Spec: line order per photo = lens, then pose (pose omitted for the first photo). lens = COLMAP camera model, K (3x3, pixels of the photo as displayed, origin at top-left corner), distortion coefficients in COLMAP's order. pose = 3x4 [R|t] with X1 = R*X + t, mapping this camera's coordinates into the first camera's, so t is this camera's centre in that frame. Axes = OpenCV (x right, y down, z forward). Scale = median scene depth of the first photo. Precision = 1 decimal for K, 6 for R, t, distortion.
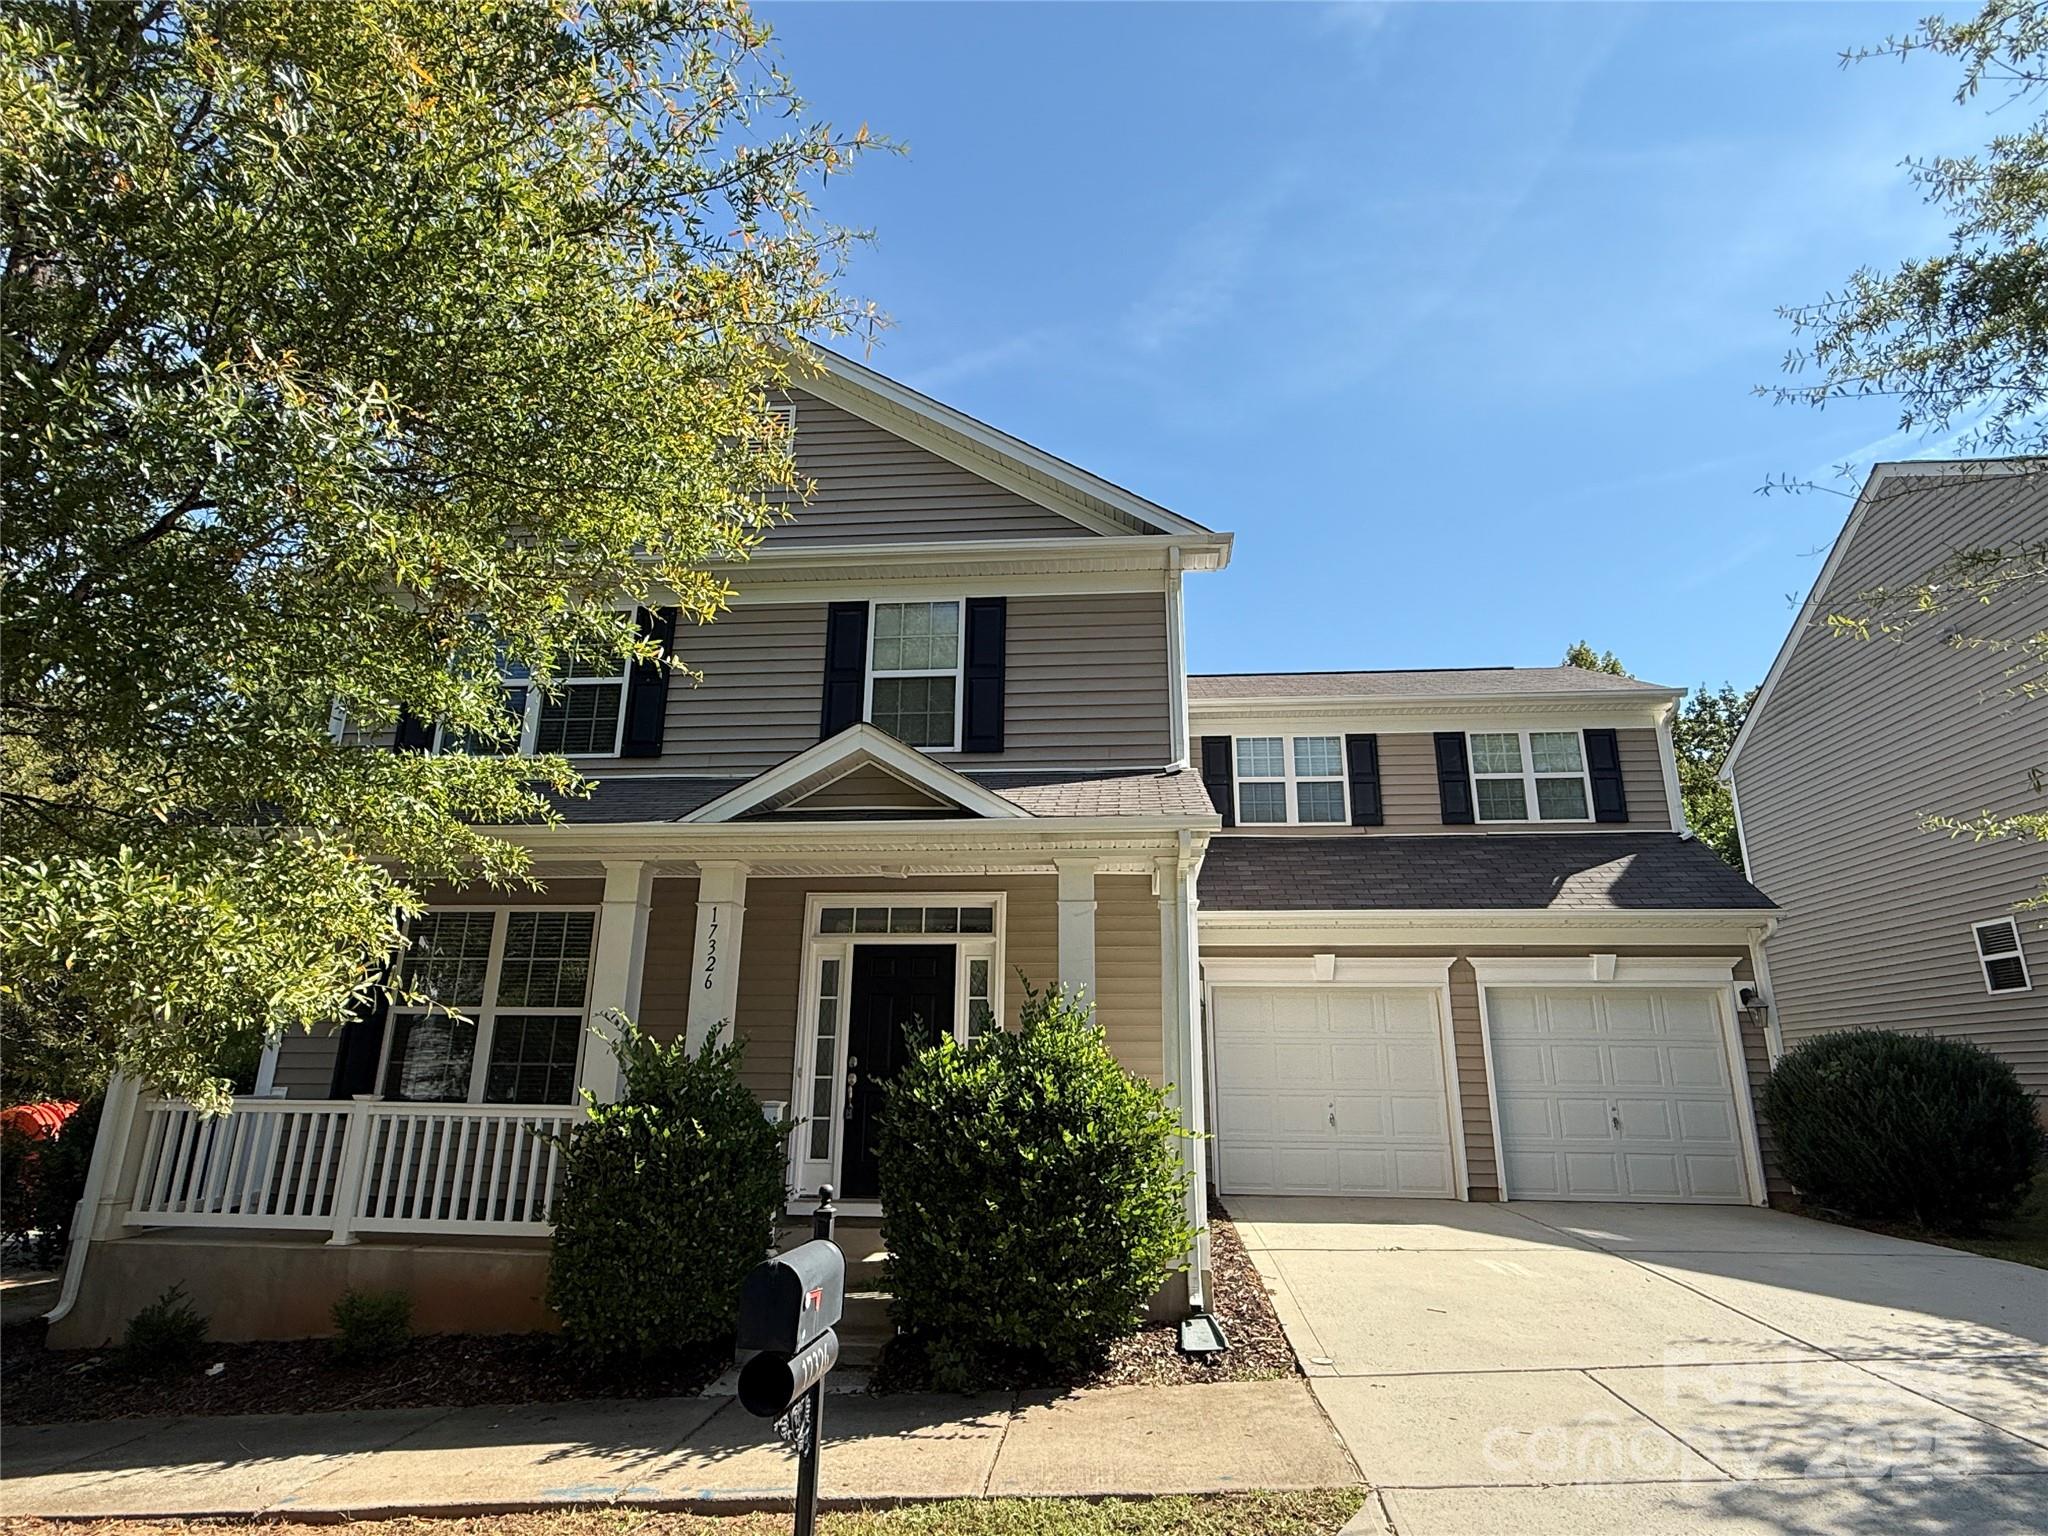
lens RADIAL K [[1090.7, 0, 1024.0], [0, 1090.7, 768.4], [0, 0, 1]] dist [0.001180, 0.000645]
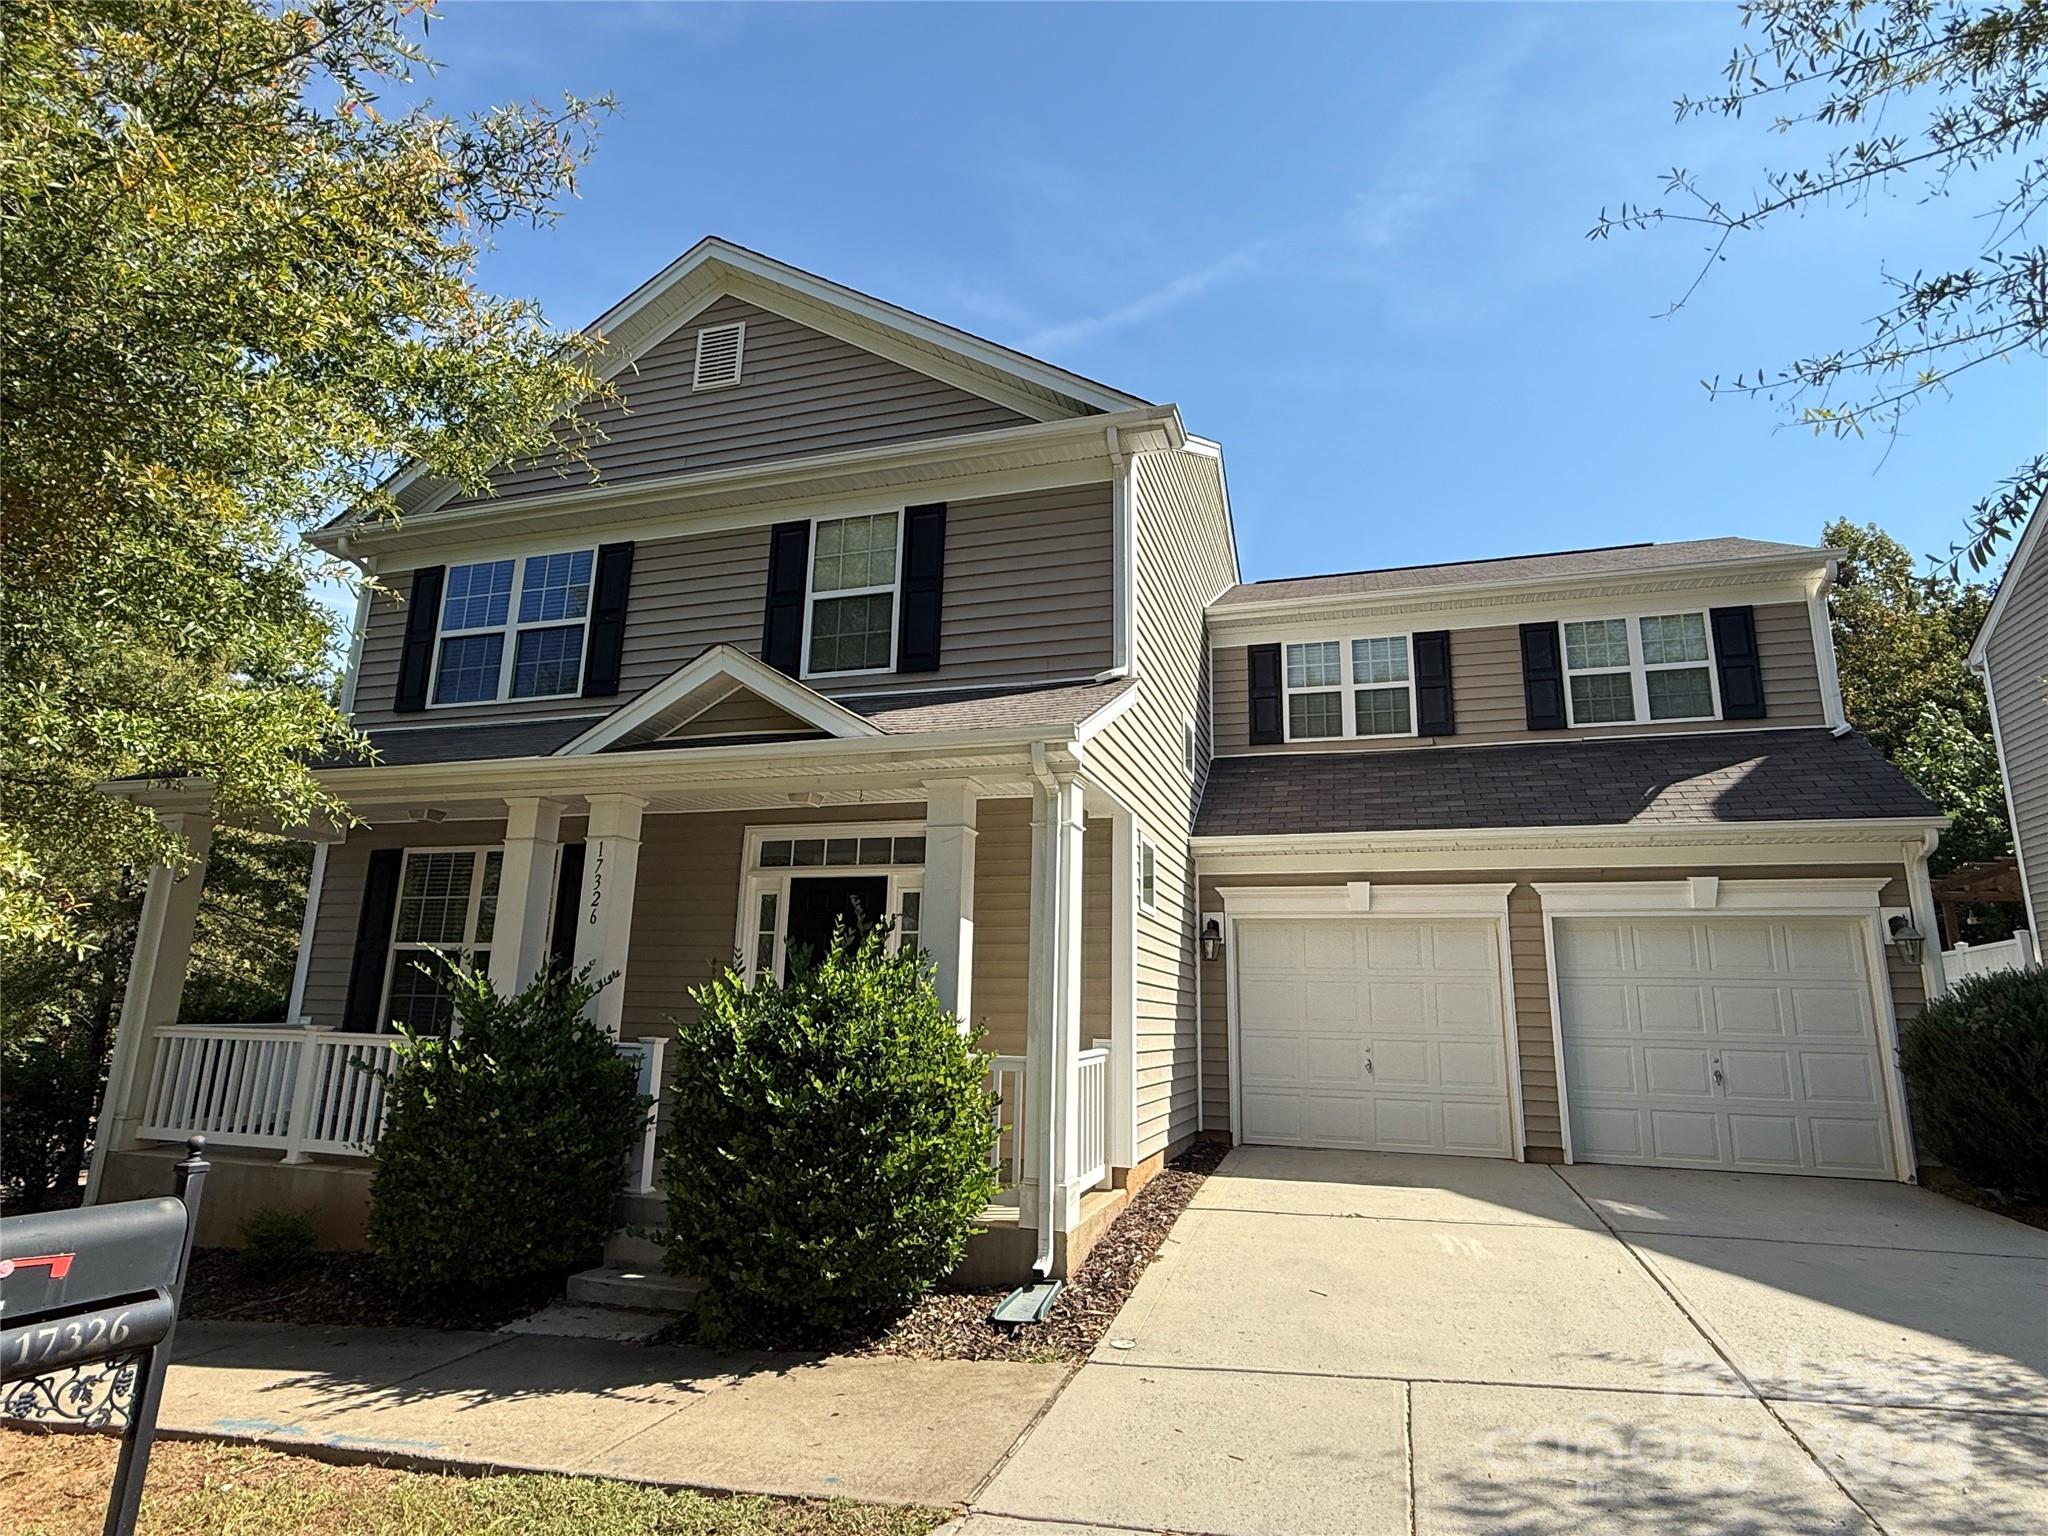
lens RADIAL K [[1090.7, 0, 1028.3], [0, 1090.7, 769.7], [0, 0, 1]] dist [0.001180, 0.000645]
pose [[0.976575, -0.036508, -0.212060, 0.240888], [0.048545, 0.997475, 0.051838, 0.024339], [0.209632, -0.060918, 0.975881, 0.101342]]
